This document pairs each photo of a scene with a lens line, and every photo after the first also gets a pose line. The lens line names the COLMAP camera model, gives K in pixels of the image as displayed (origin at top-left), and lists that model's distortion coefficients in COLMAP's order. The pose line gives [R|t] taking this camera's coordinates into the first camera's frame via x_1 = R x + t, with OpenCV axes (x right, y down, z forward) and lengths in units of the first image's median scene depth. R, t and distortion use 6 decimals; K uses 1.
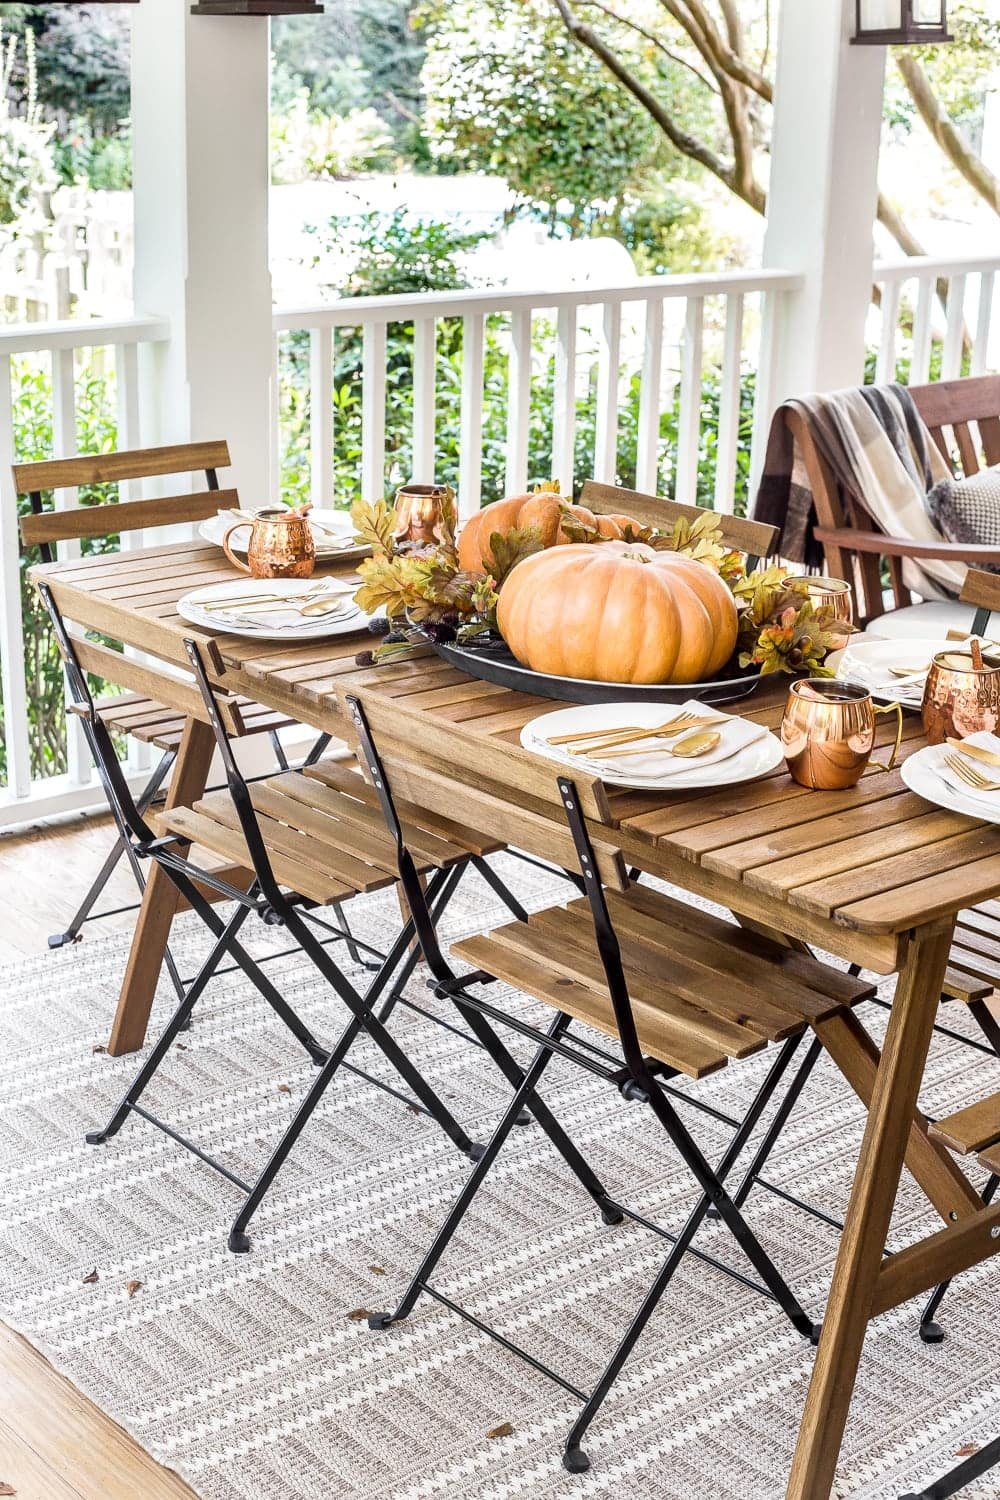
lens RADIAL K [[2202.5, 0, 500.0], [0, 2202.5, 750.0], [0, 0, 1]] dist [-0.089918, -0.067958]
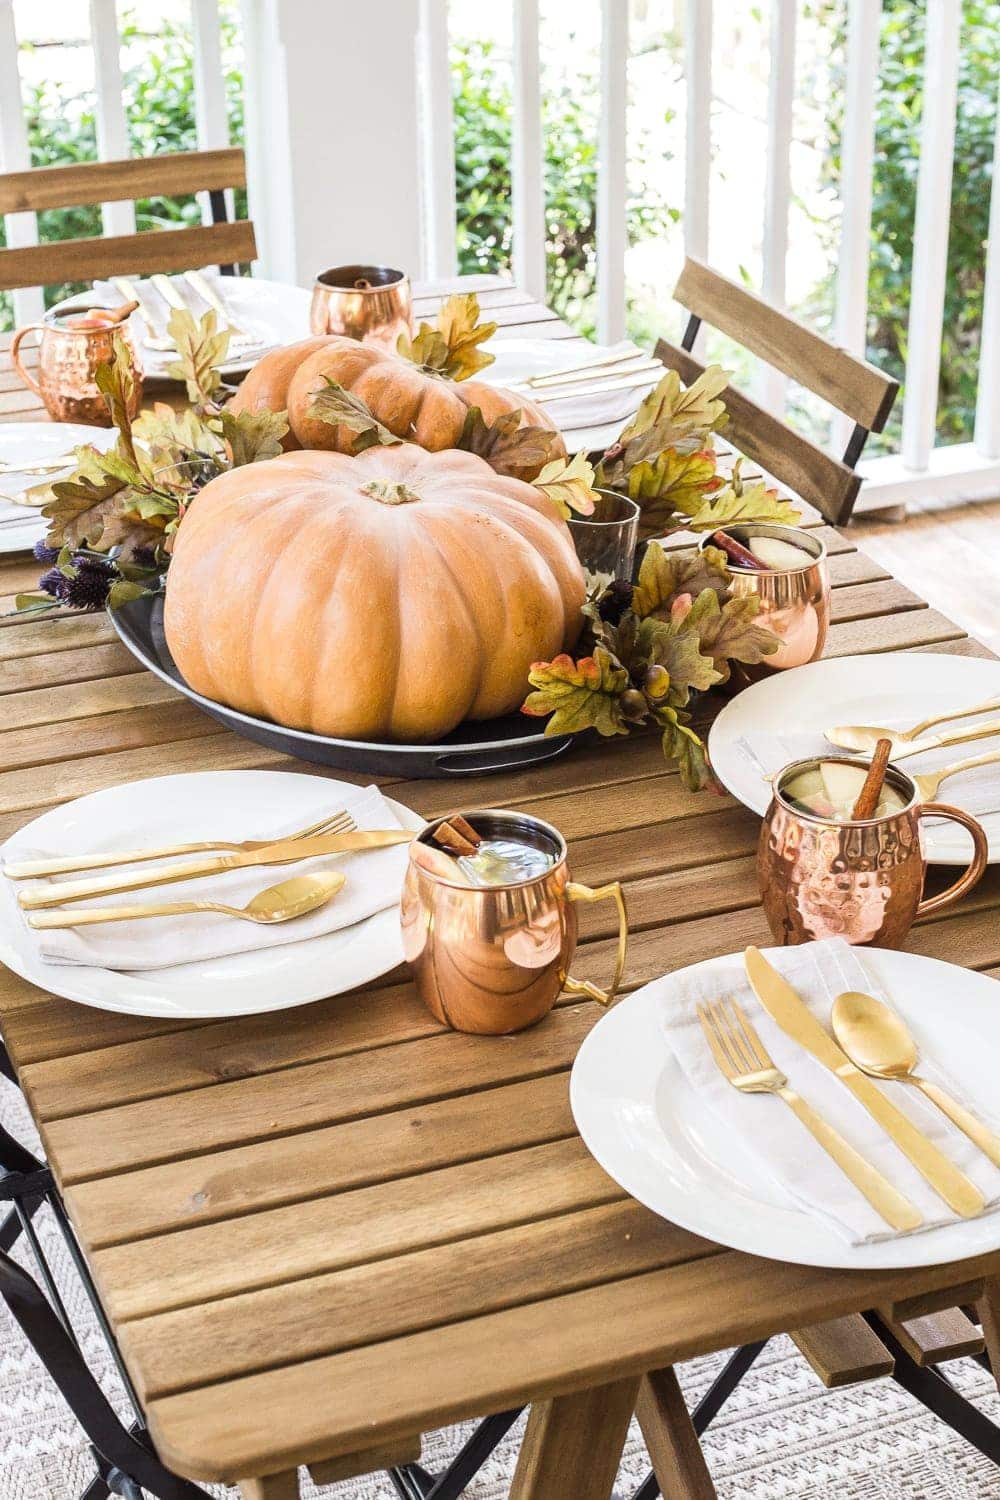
lens RADIAL K [[2579.8, 0, 500.0], [0, 2579.8, 750.0], [0, 0, 1]] dist [-0.015030, 0.049187]
pose [[0.945455, 0.109547, -0.306781, 0.306646], [-0.063734, 0.985765, 0.155584, -0.130580], [0.319458, -0.127545, 0.938978, 0.403284]]
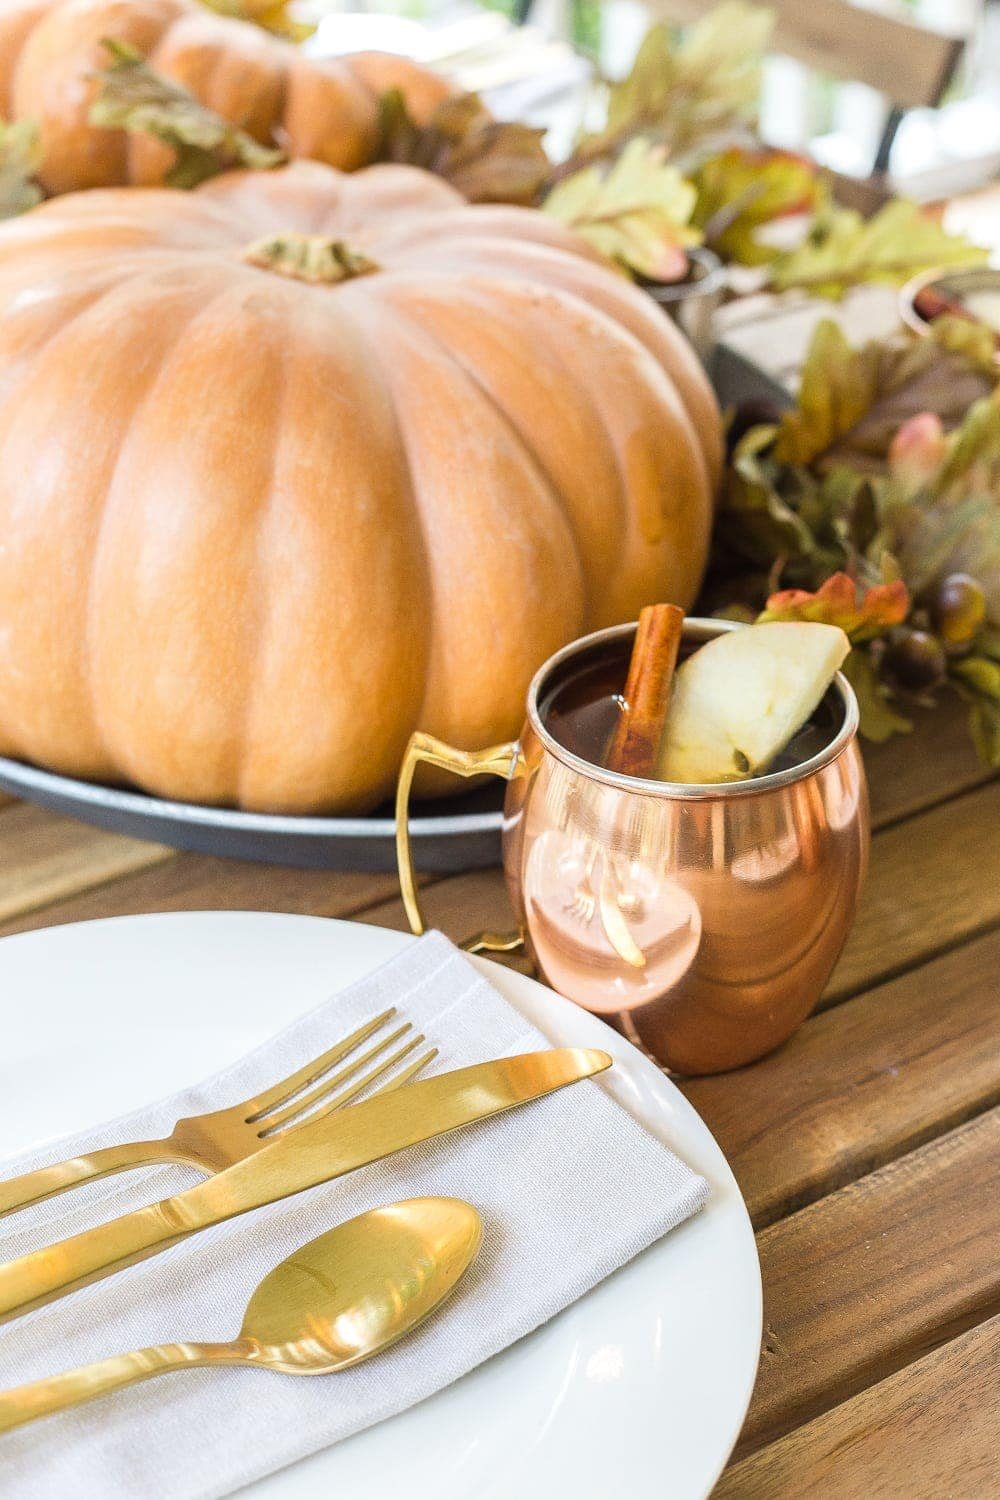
lens RADIAL K [[2579.8, 0, 500.0], [0, 2579.8, 750.0], [0, 0, 1]] dist [-0.015030, 0.049187]
pose [[0.993309, 0.013022, -0.114752, 0.124357], [0.012869, 0.974953, 0.222038, -0.101410], [0.114769, -0.222029, 0.968262, 0.722303]]
